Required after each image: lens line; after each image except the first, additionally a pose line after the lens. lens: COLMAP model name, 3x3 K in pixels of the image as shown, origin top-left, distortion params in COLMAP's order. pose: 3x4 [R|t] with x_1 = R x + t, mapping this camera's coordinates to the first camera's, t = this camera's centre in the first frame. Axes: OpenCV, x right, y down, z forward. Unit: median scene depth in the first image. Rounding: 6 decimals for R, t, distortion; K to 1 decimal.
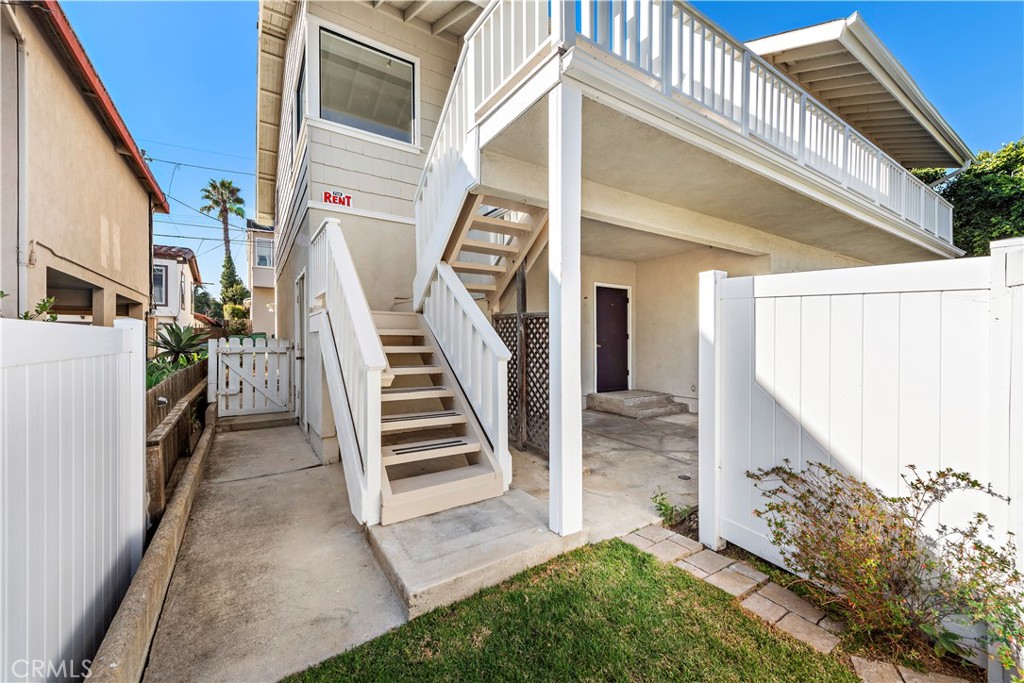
lens RADIAL K [[399.4, 0, 516.9], [0, 399.4, 343.0], [0, 0, 1]] dist [0.016559, -0.001431]
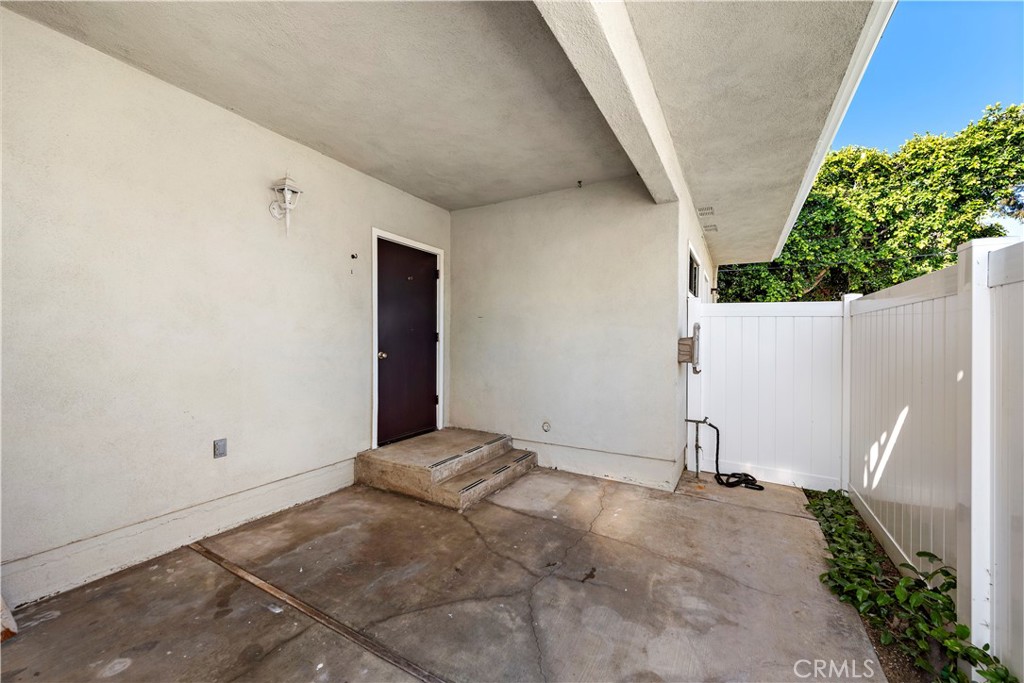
lens RADIAL K [[399.4, 0, 517.5], [0, 399.4, 338.6], [0, 0, 1]] dist [0.016559, -0.001431]
pose [[0.884132, 0.006924, 0.467186, 0.117104], [-0.006471, 0.999976, -0.002575, -0.013515], [-0.467193, -0.000747, 0.884155, 0.460872]]
